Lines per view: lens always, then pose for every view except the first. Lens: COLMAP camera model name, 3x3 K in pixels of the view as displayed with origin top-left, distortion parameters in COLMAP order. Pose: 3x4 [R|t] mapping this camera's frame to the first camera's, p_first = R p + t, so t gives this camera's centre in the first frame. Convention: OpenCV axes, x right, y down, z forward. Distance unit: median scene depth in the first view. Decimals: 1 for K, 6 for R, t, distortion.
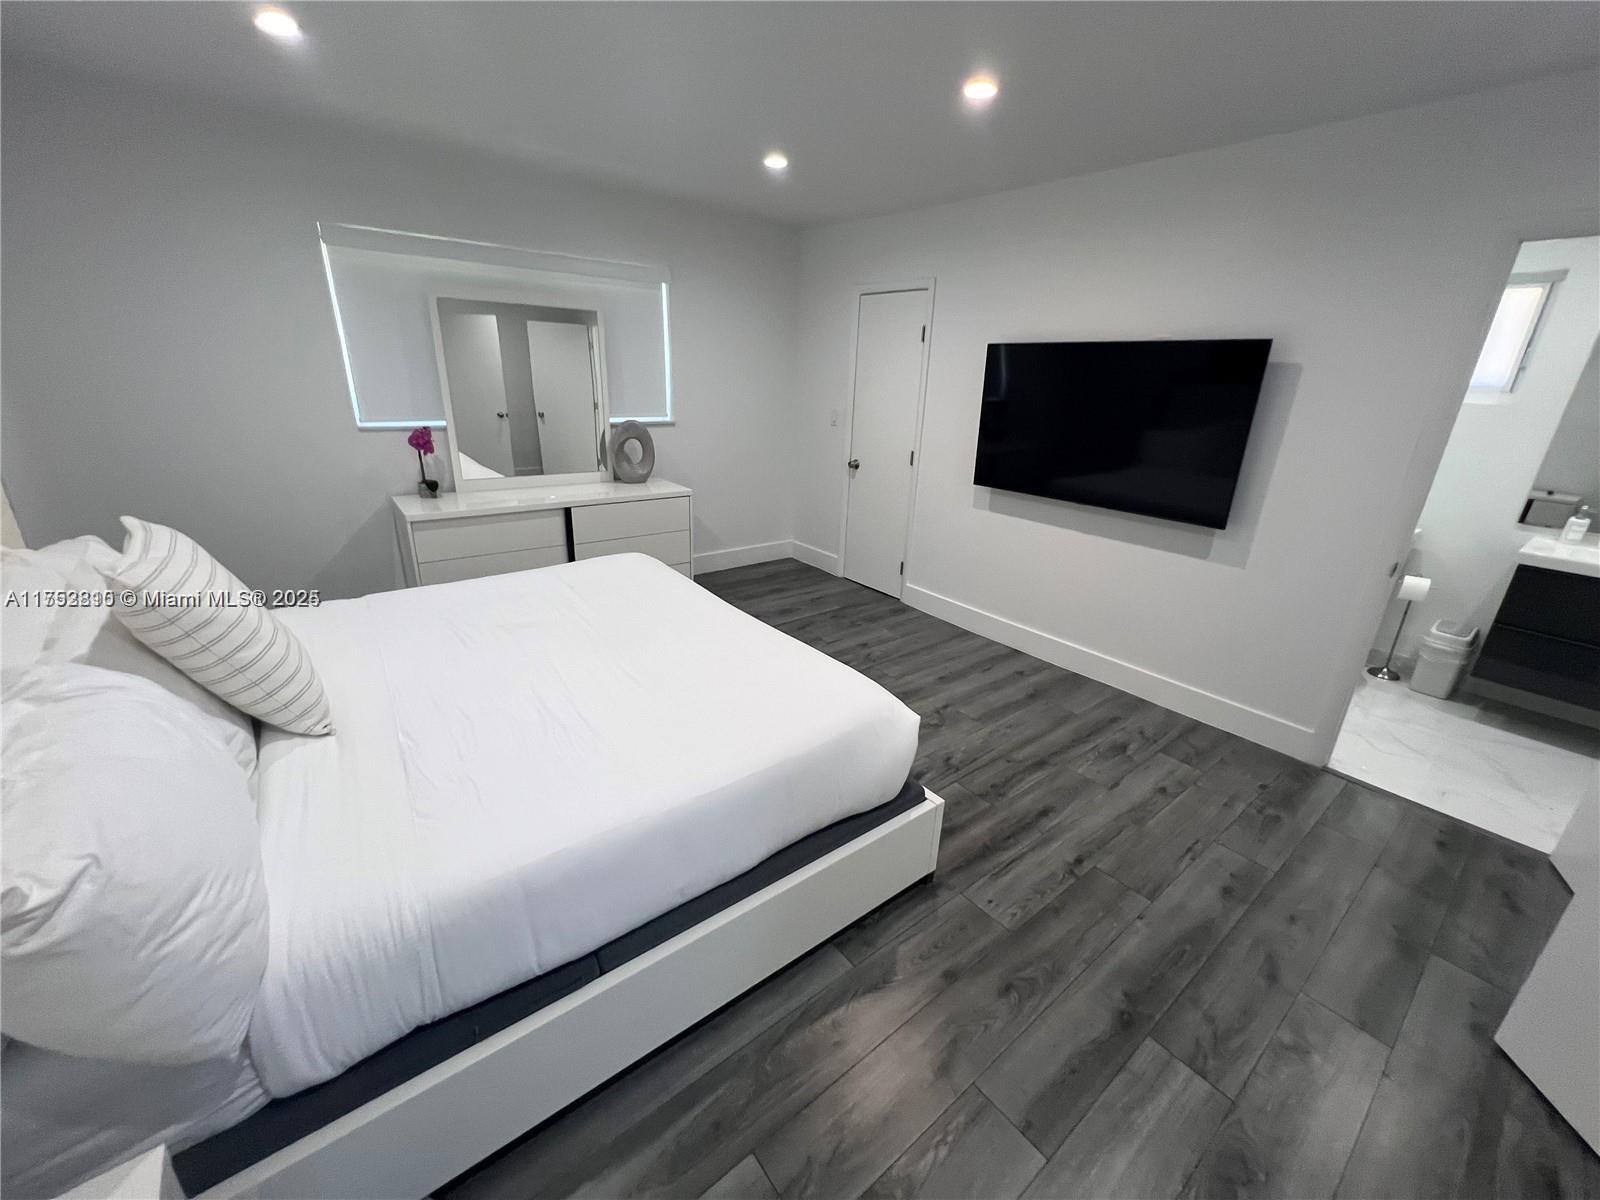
lens RADIAL K [[641.1, 0, 804.2], [0, 641.1, 599.4], [0, 0, 1]] dist [0.001310, 0.000072]
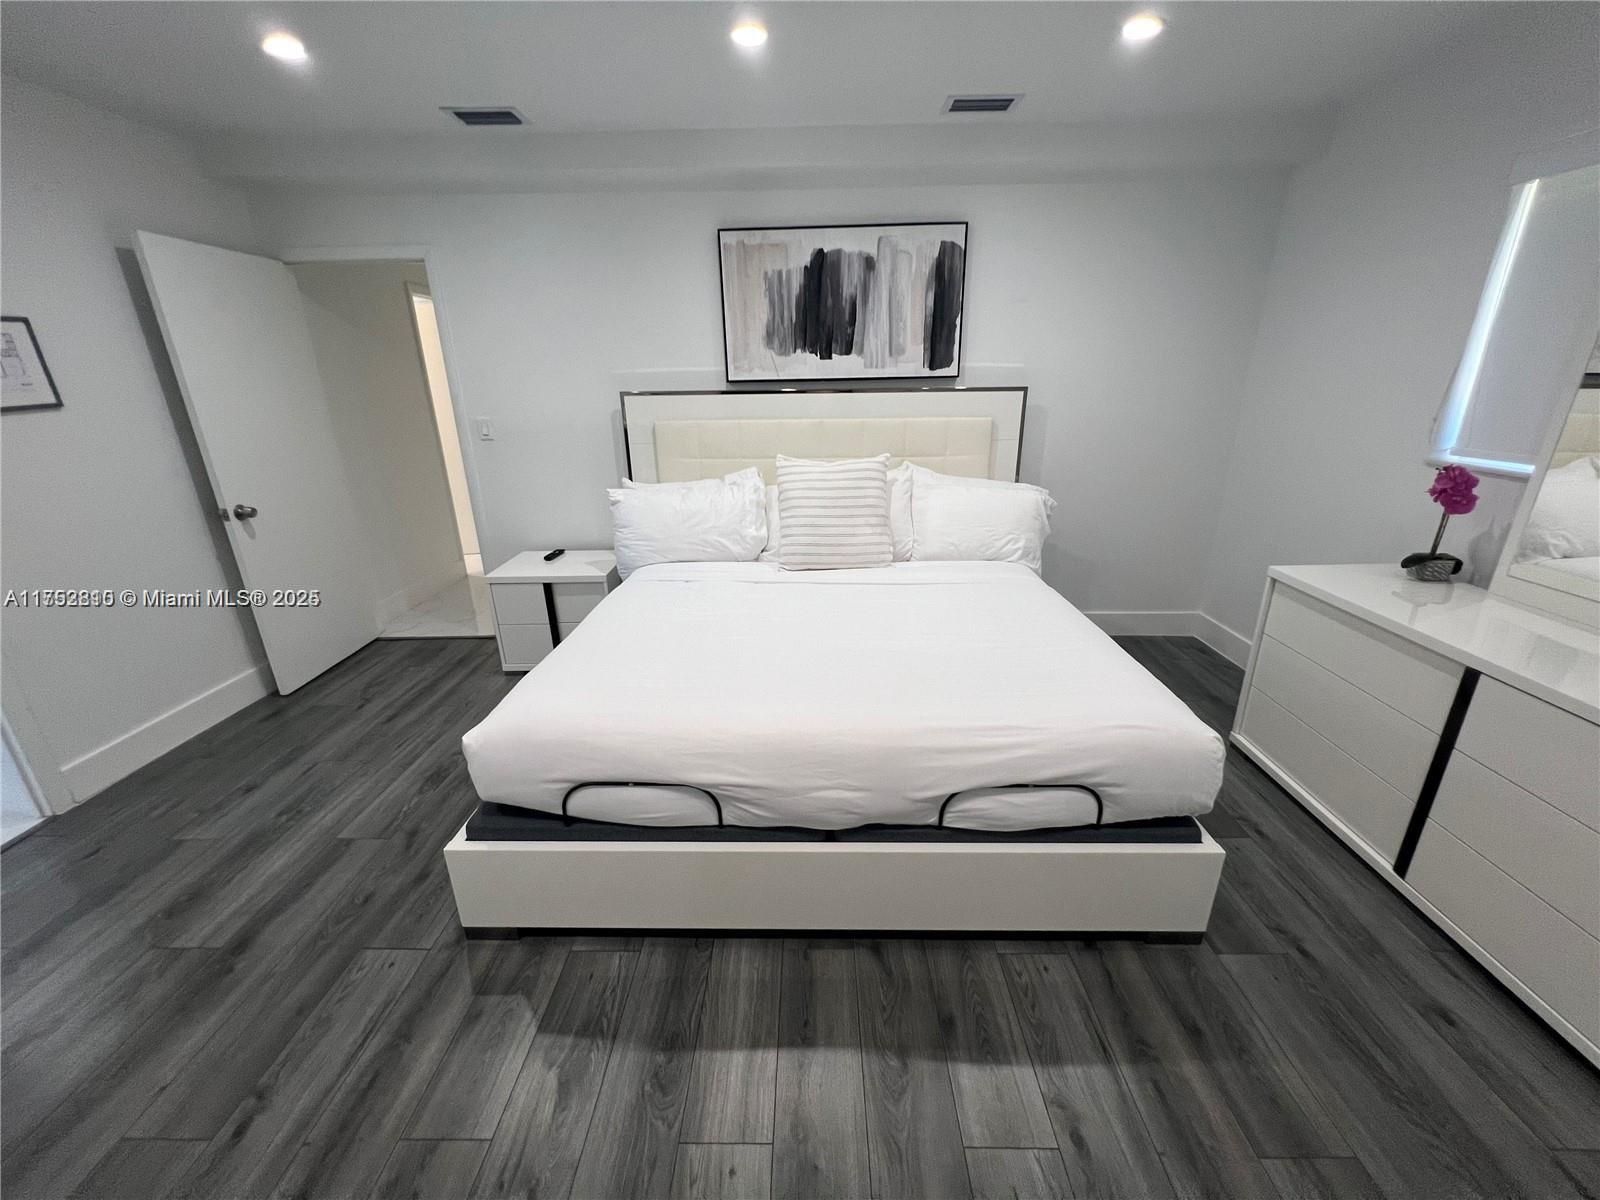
lens RADIAL K [[641.1, 0, 804.2], [0, 641.1, 599.4], [0, 0, 1]] dist [0.001310, 0.000072]
pose [[-0.631958, 0.232123, -0.739424, 0.413421], [-0.273724, 0.825750, 0.493165, -0.455062], [0.725054, 0.514058, -0.458302, 1.378294]]
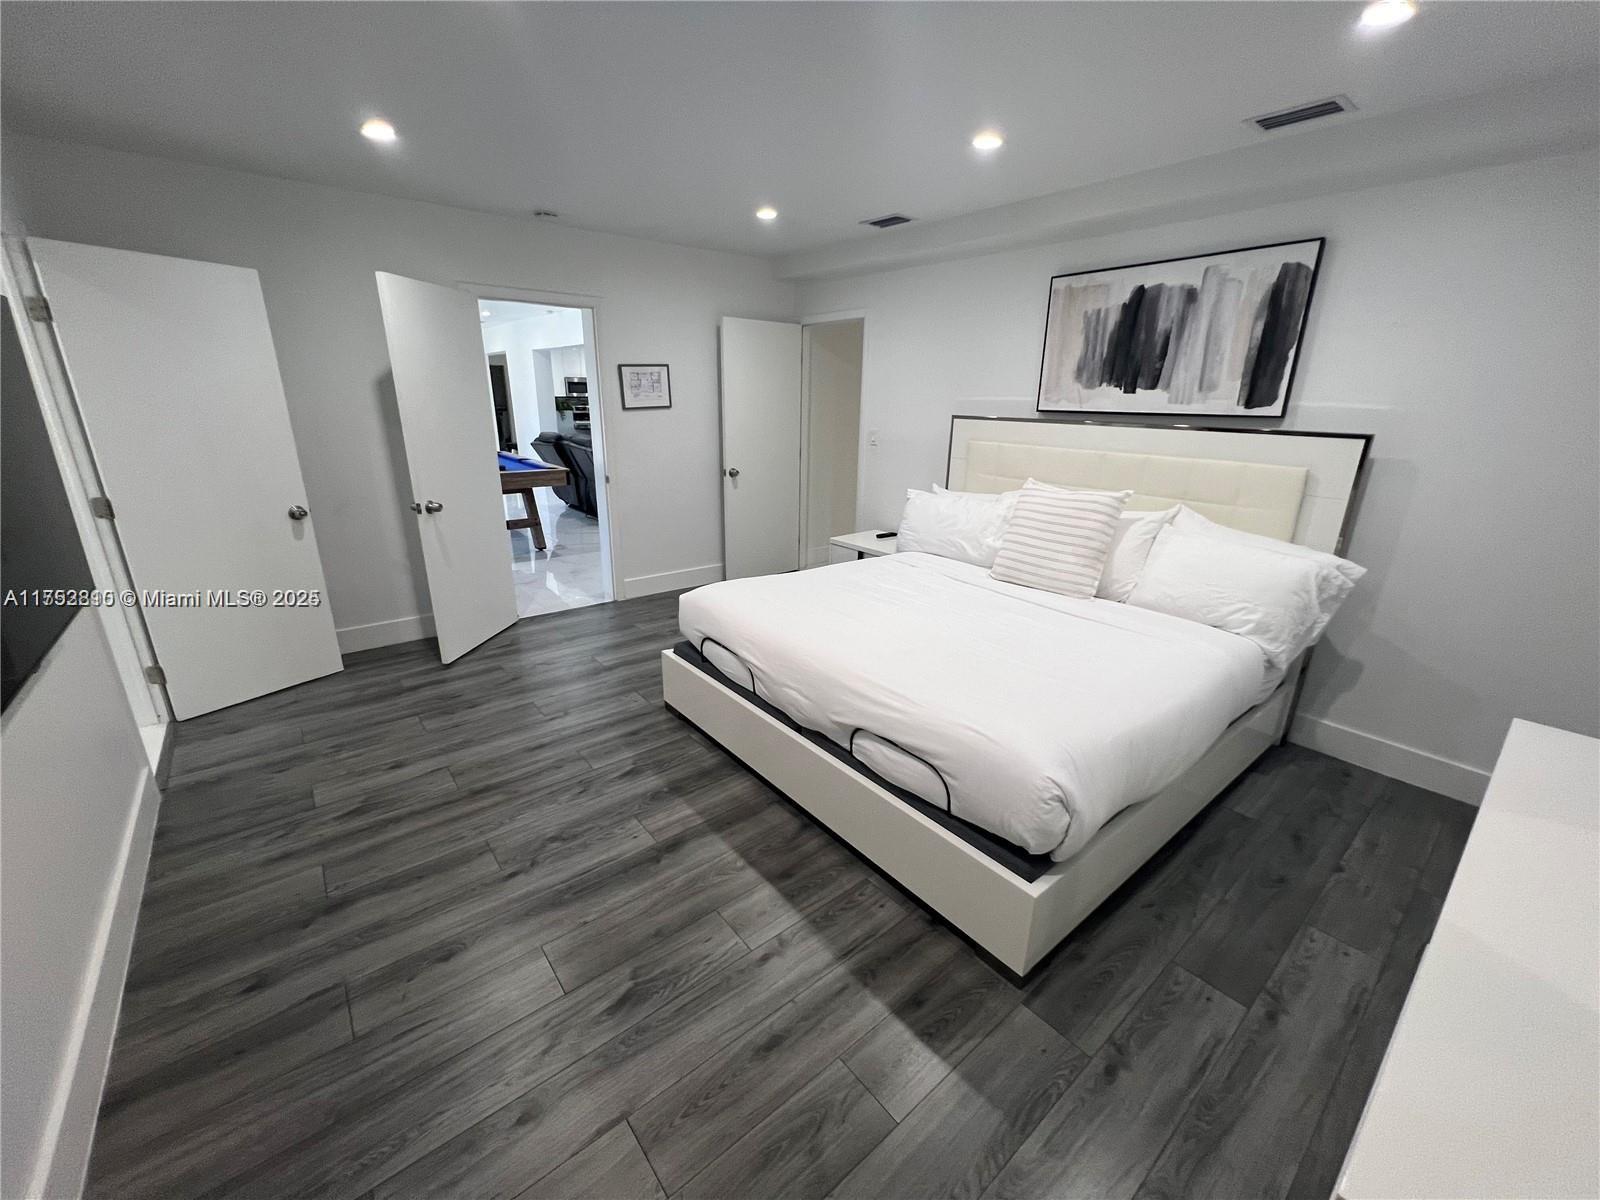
lens RADIAL K [[641.1, 0, 804.2], [0, 641.1, 599.4], [0, 0, 1]] dist [0.001310, 0.000072]
pose [[-0.998338, -0.047051, -0.033271, -0.064164], [-0.057573, 0.789684, 0.610806, -0.678901], [-0.002465, 0.611707, -0.791081, 1.906785]]
